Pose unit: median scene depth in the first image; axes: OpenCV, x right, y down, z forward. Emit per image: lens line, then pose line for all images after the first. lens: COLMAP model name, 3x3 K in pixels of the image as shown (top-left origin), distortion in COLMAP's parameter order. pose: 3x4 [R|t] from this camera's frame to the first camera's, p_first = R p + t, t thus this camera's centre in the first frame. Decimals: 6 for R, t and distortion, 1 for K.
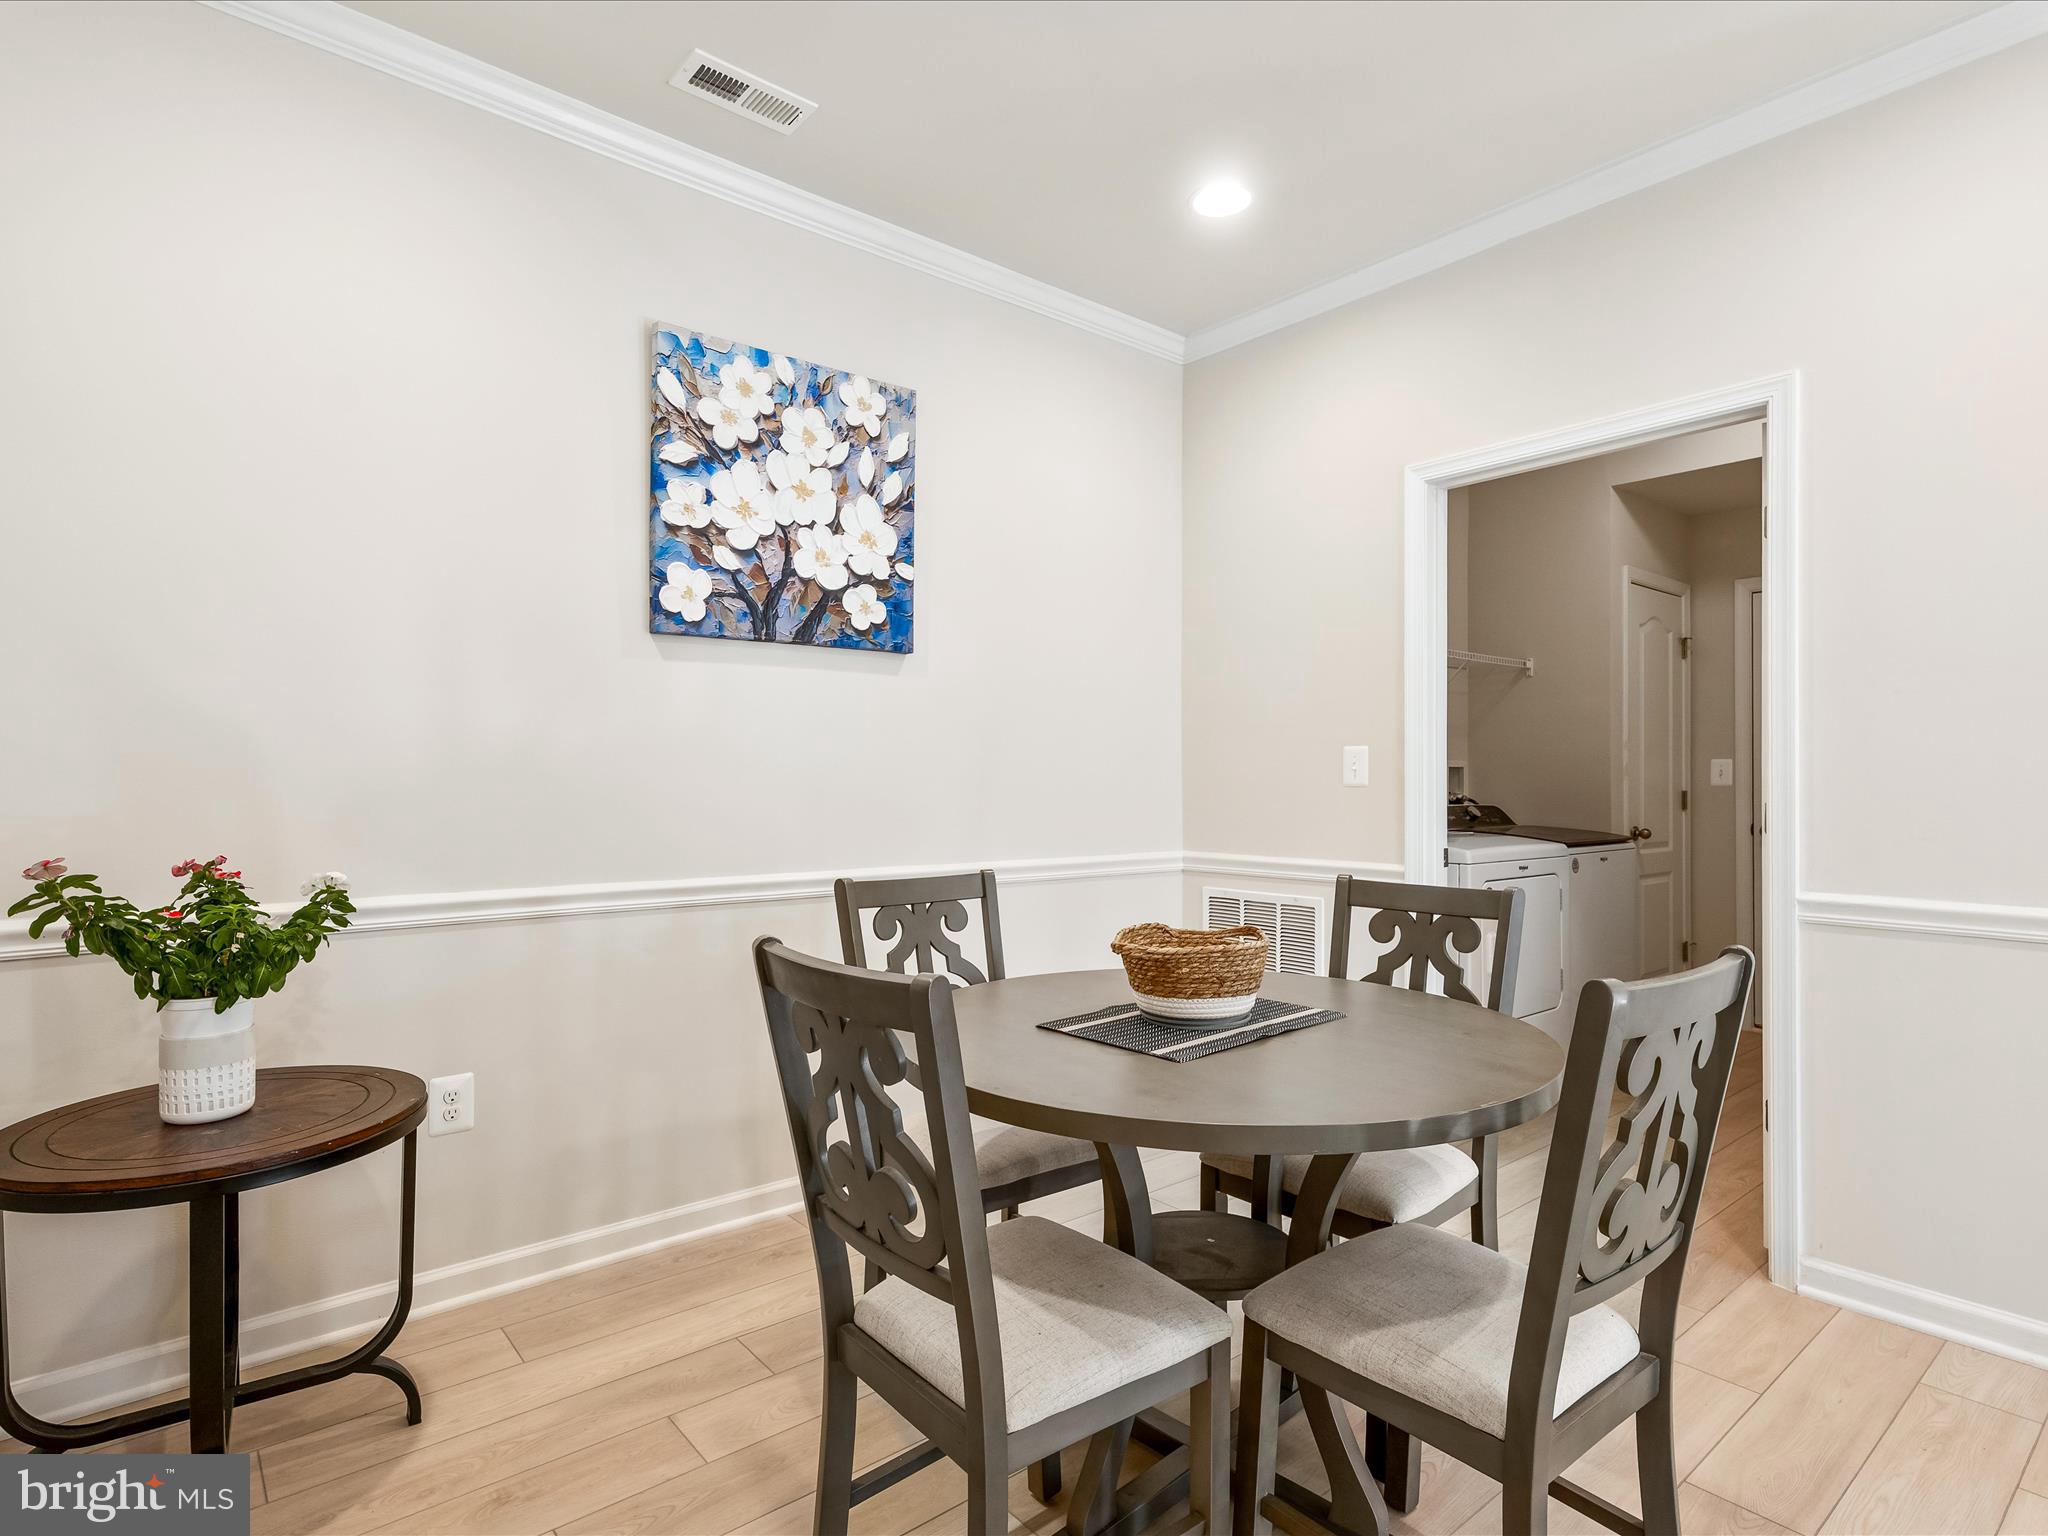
lens RADIAL K [[1083.3, 0, 1013.9], [0, 1083.3, 777.5], [0, 0, 1]] dist [0.002910, 0.001423]
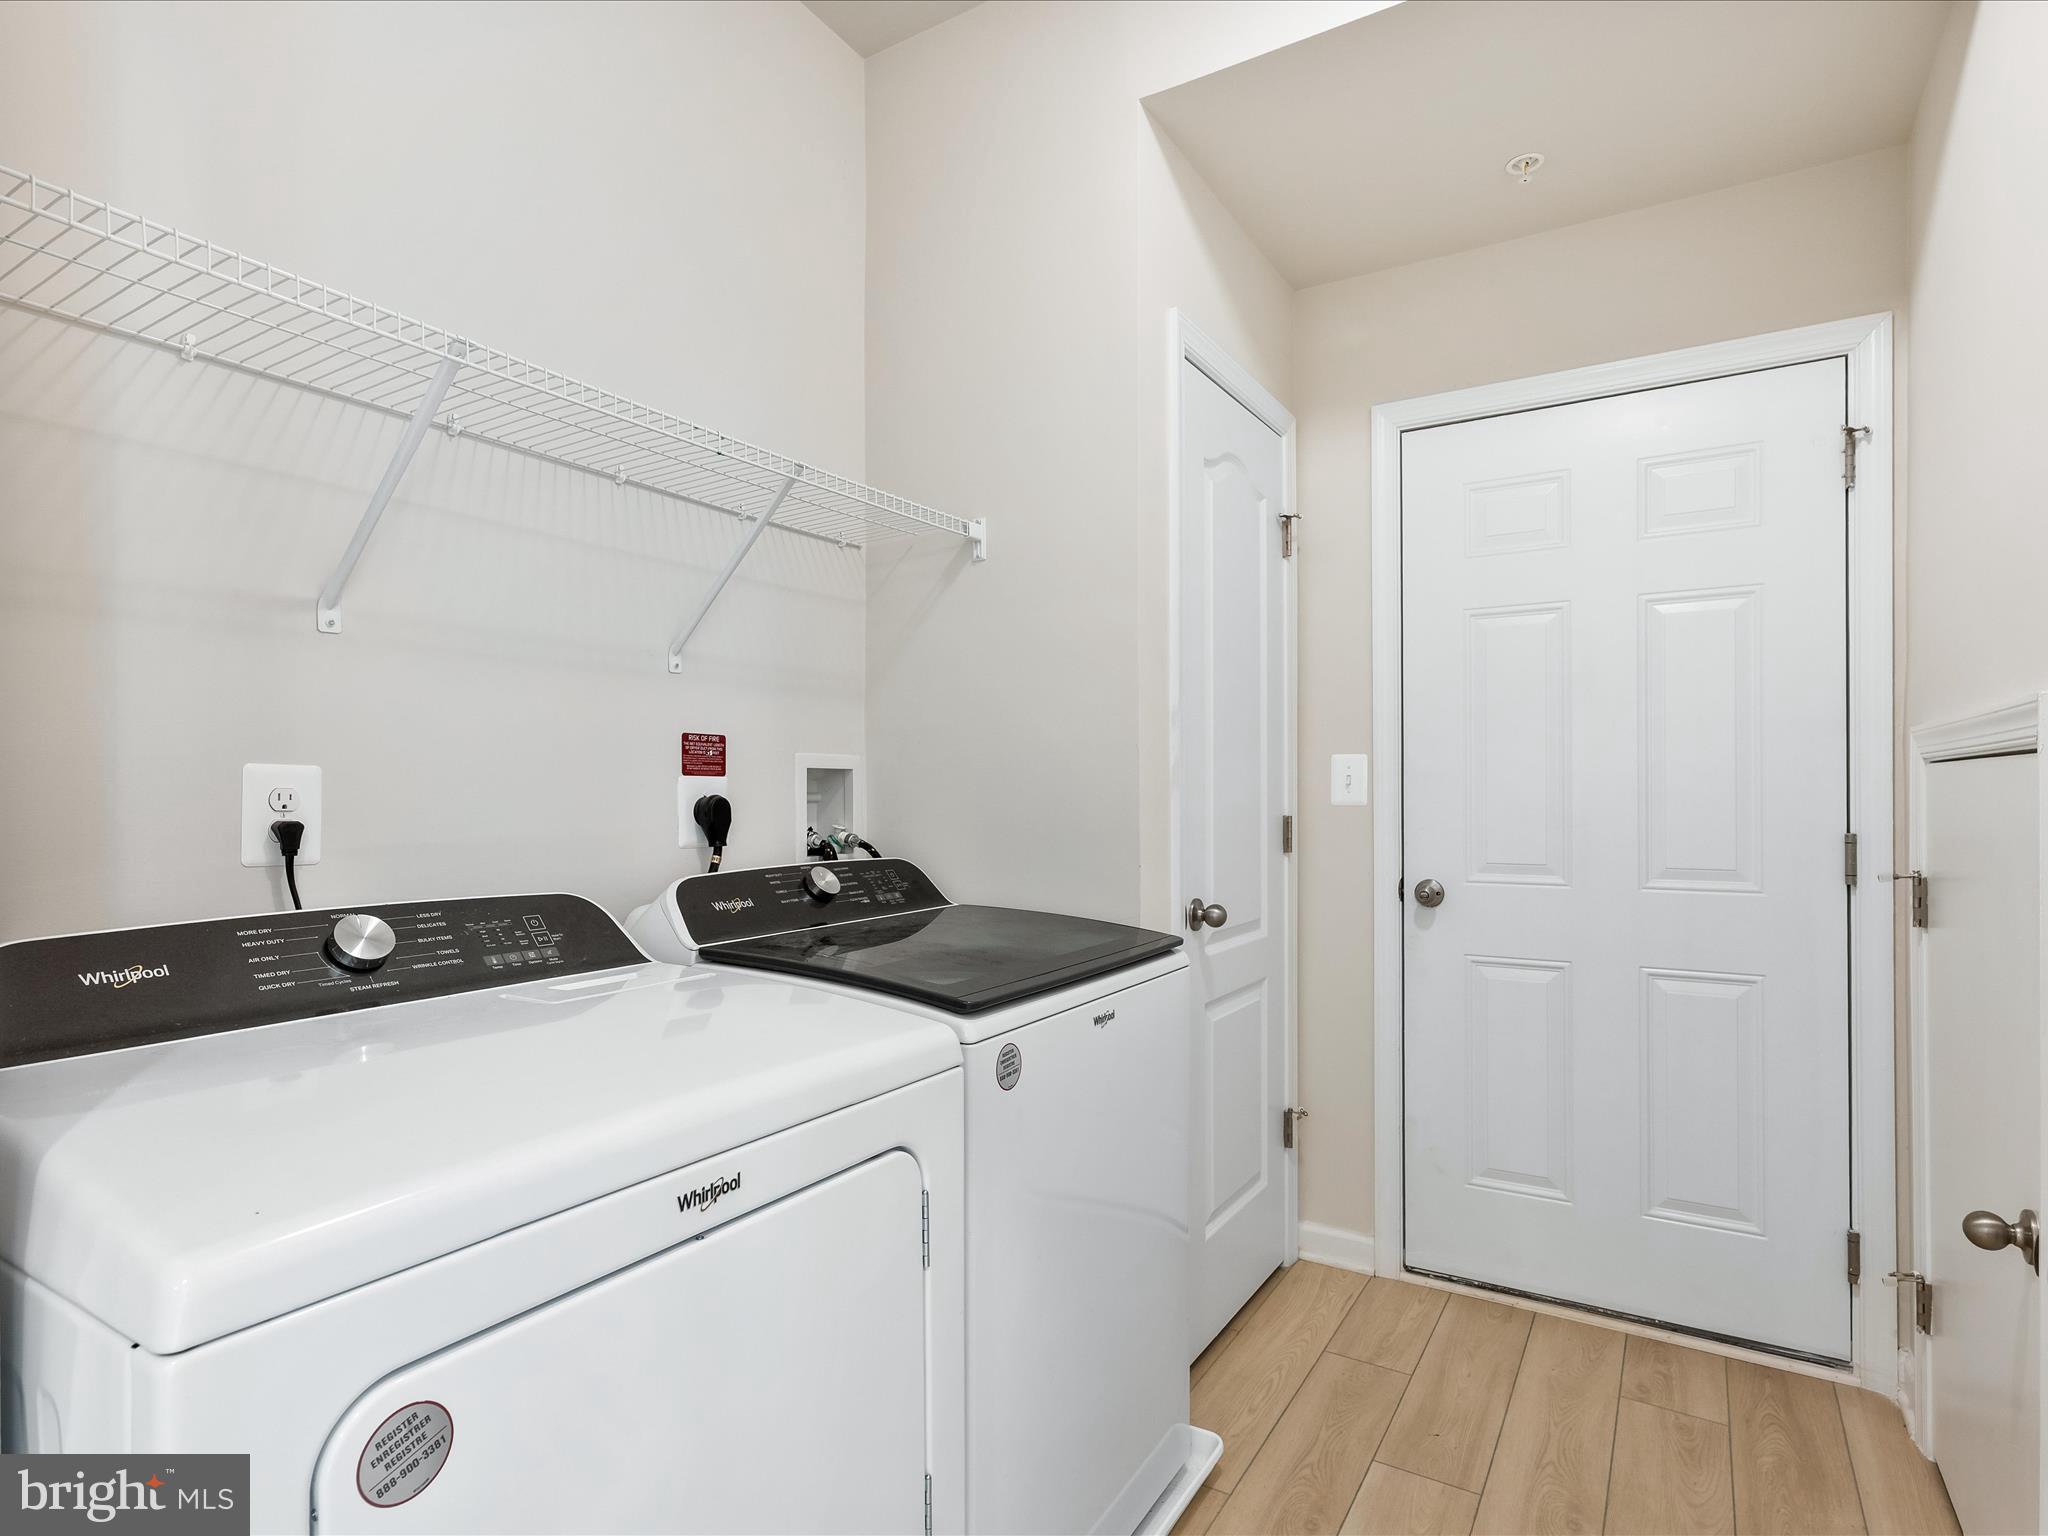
lens RADIAL K [[1083.3, 0, 1032.1], [0, 1083.3, 782.4], [0, 0, 1]] dist [0.002910, 0.001423]
pose [[0.945508, -0.001230, 0.325597, 0.683138], [0.001356, 0.999999, -0.000157, -0.007595], [-0.325597, 0.000590, 0.945509, 1.124207]]
